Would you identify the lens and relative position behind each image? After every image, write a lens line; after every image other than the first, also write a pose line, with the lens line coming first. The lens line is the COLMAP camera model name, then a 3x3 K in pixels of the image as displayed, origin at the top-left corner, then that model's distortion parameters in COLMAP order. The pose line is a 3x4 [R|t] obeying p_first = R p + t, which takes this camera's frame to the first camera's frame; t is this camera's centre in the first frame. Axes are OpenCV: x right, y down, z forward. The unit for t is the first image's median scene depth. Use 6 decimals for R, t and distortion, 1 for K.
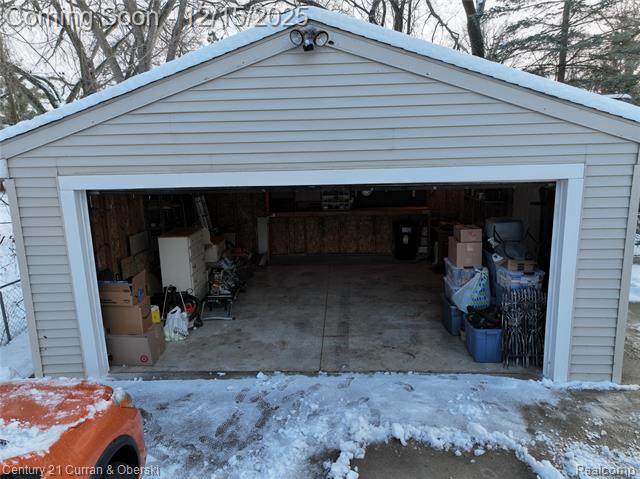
lens RADIAL K [[444.6, 0, 321.9], [0, 444.6, 239.8], [0, 0, 1]] dist [0.001727, 0.009017]
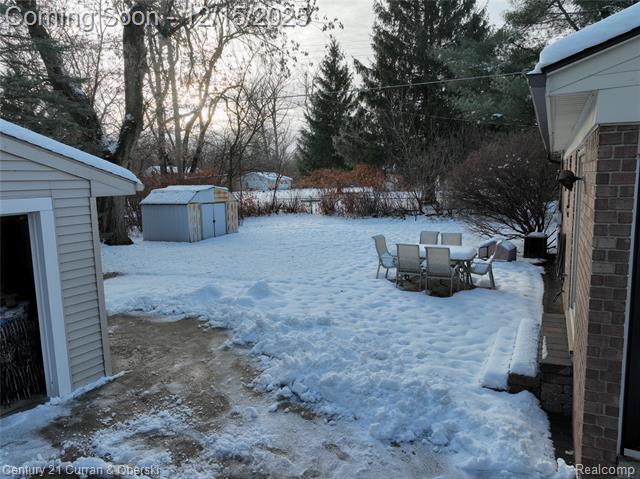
lens RADIAL K [[444.6, 0, 321.9], [0, 444.6, 239.8], [0, 0, 1]] dist [0.001727, 0.009017]
pose [[0.407189, -0.107812, 0.906958, -0.171381], [0.178599, 0.983237, 0.036695, 0.017541], [-0.895712, 0.147040, 0.419619, -0.083060]]
